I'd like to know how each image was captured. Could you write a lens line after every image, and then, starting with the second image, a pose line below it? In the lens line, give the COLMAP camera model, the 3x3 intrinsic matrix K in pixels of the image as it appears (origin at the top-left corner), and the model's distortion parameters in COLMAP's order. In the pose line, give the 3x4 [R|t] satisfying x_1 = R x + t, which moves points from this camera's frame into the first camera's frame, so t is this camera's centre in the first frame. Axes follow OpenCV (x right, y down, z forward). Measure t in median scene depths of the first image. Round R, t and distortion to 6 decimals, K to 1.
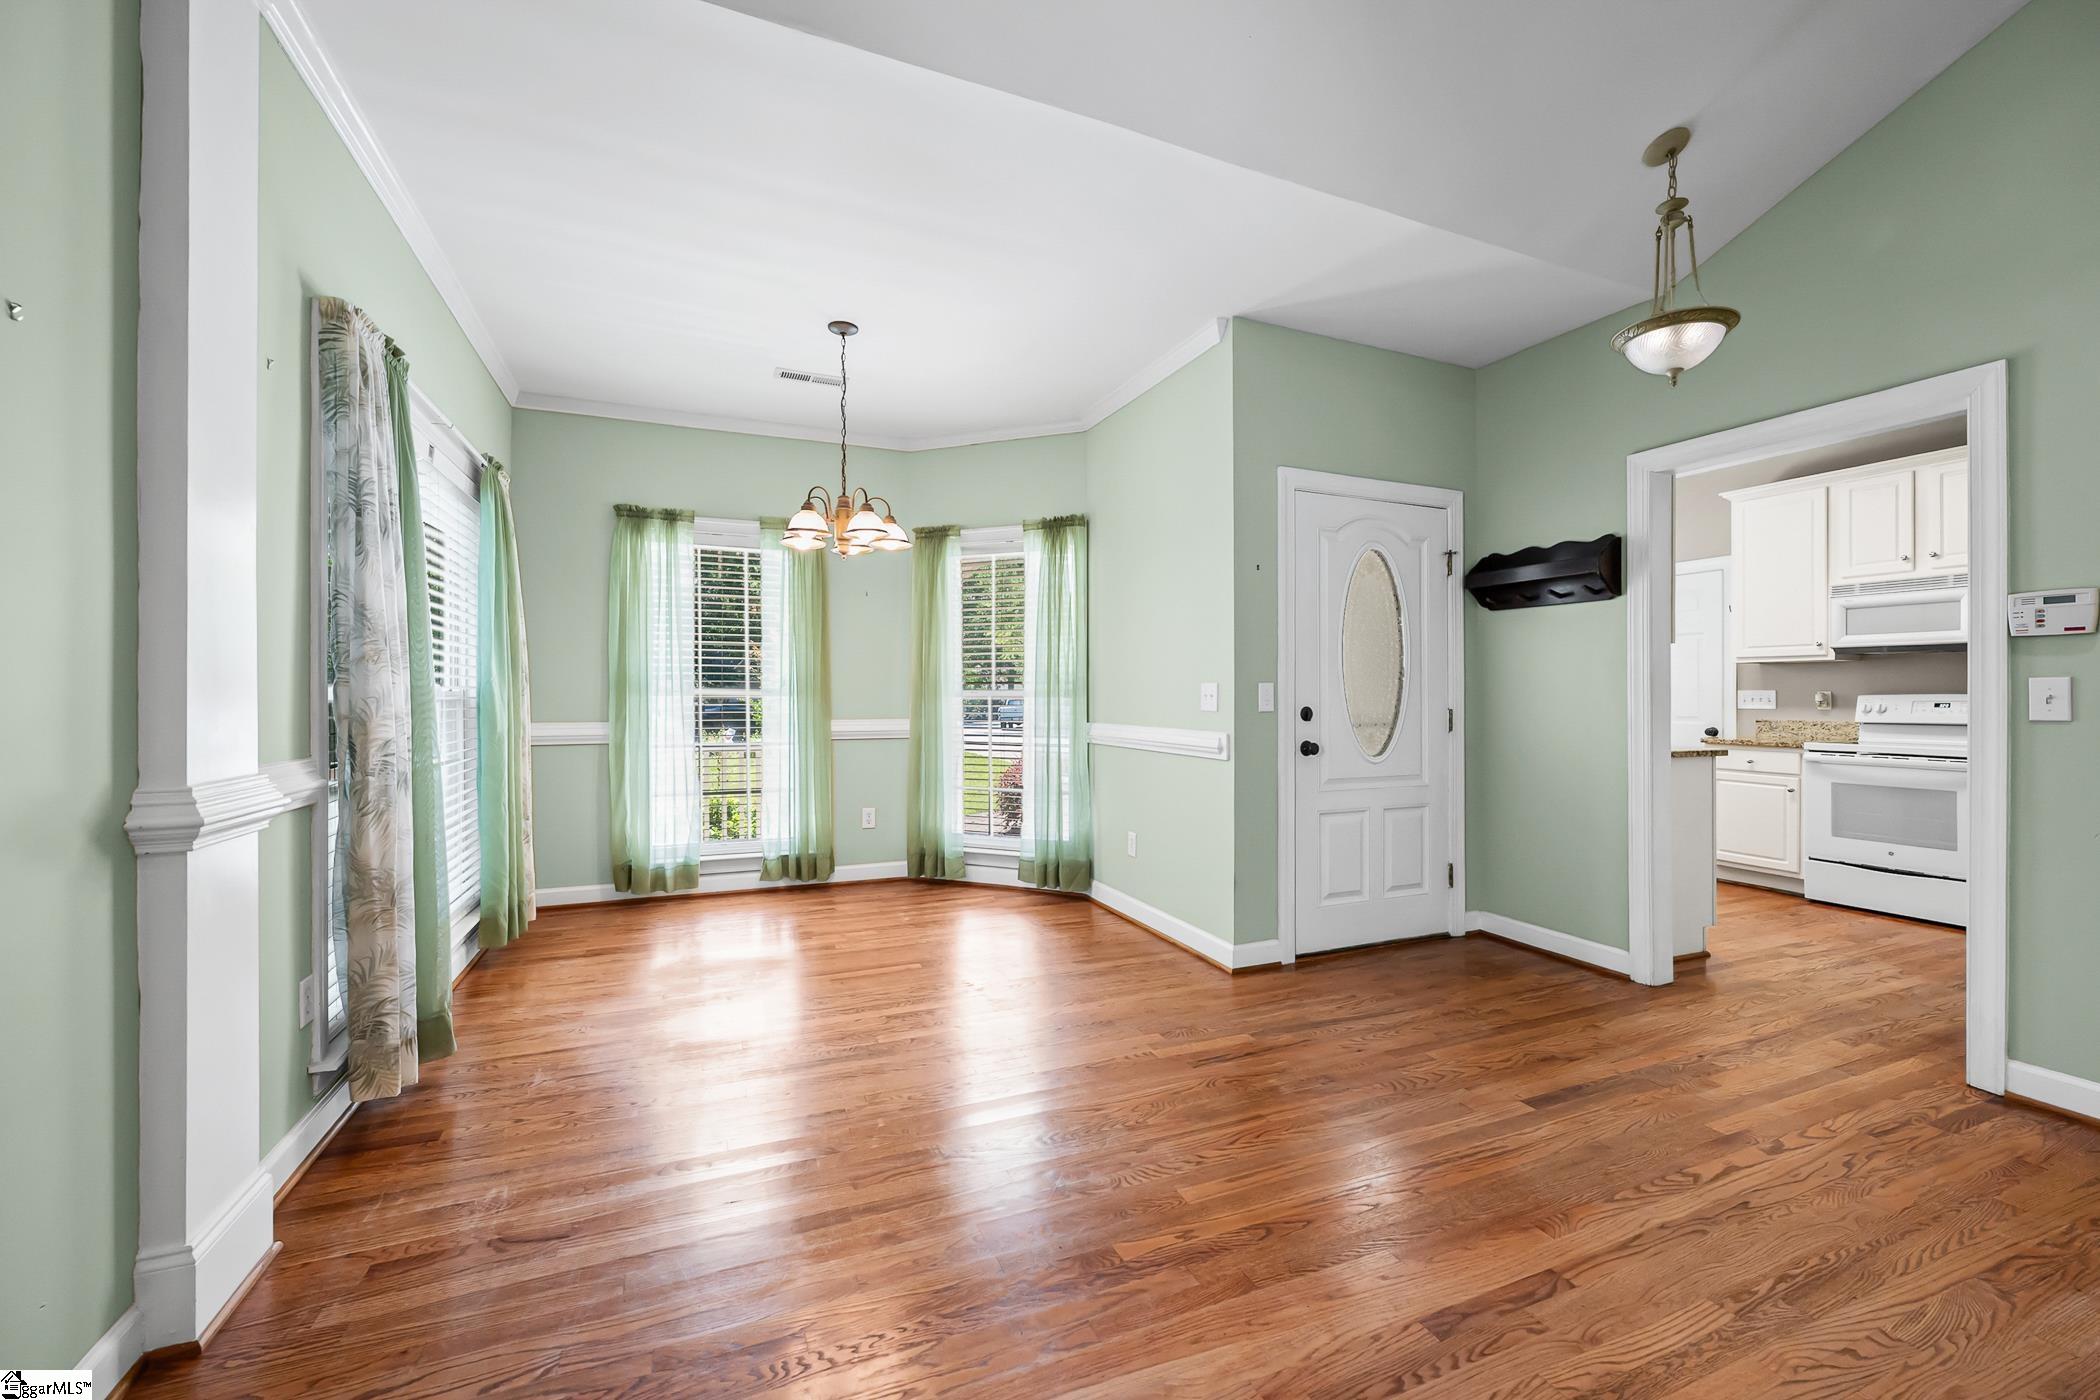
lens RADIAL K [[836.5, 0, 1052.7], [0, 836.5, 690.6], [0, 0, 1]] dist [-0.000498, 0.000430]
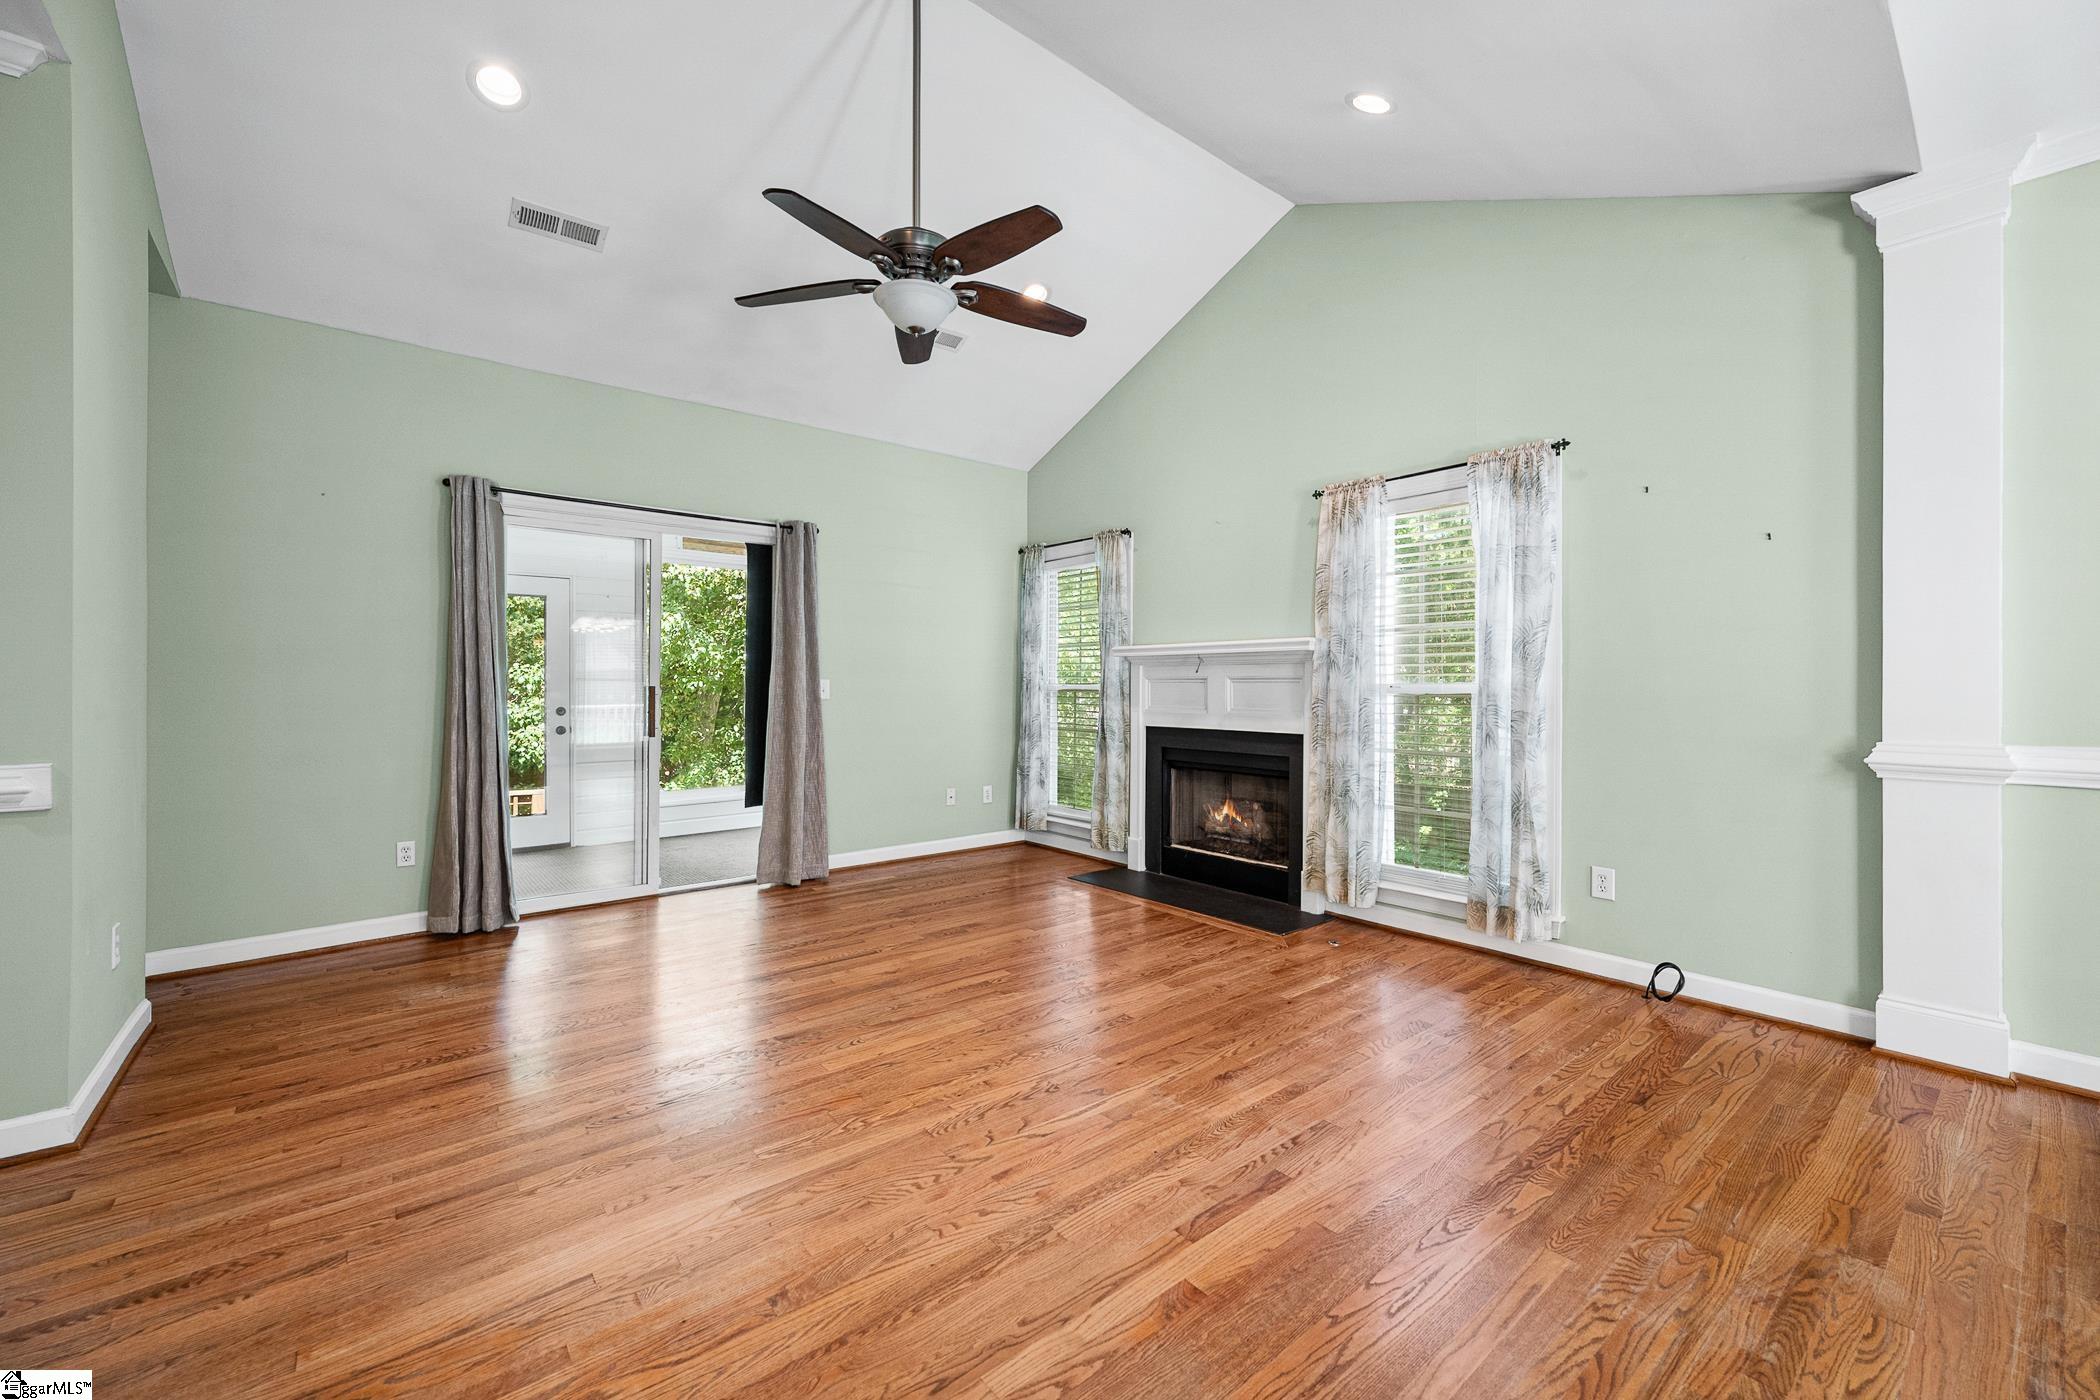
lens RADIAL K [[836.5, 0, 1062.1], [0, 836.5, 698.0], [0, 0, 1]] dist [-0.000498, 0.000430]
pose [[-0.953877, -0.002788, -0.300184, 0.486106], [-0.003156, 0.999995, 0.000743, 0.008131], [0.300180, 0.001656, -0.953881, 0.885957]]
